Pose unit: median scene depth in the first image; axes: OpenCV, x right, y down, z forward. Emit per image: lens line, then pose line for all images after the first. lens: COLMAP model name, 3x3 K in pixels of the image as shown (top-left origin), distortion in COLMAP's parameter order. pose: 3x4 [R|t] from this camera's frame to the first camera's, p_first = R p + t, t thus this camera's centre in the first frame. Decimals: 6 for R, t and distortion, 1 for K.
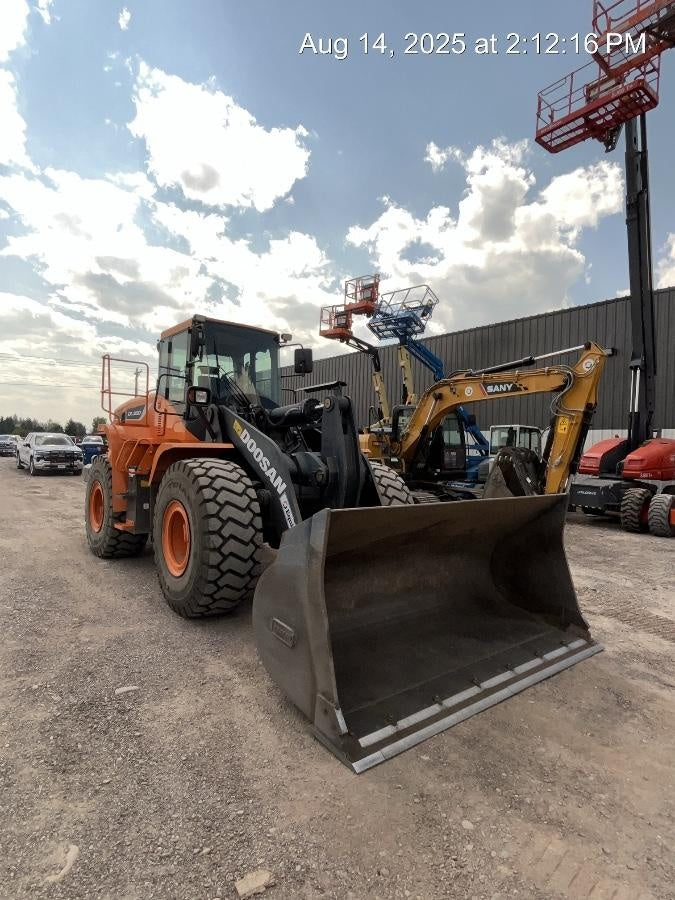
lens RADIAL K [[487.7, 0, 332.1], [0, 487.7, 445.8], [0, 0, 1]] dist [-0.001124, -0.000832]
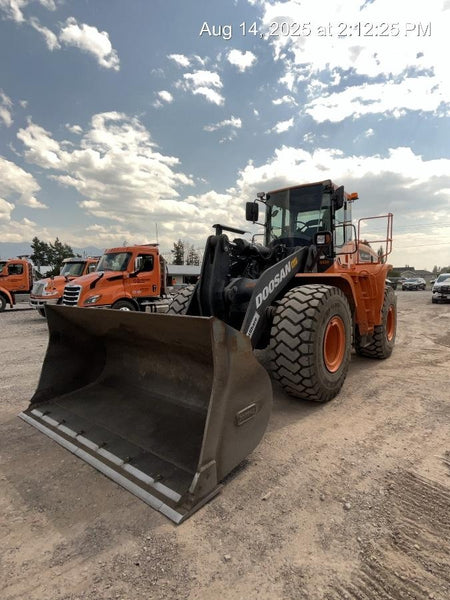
lens RADIAL K [[325.1, 0, 221.4], [0, 325.1, 297.2], [0, 0, 1]] dist [-0.001124, -0.000832]
pose [[0.229491, 0.017007, -0.973162, 1.139298], [0.019589, 0.999564, 0.022088, 0.066016], [0.973114, -0.024133, 0.229058, 1.039191]]
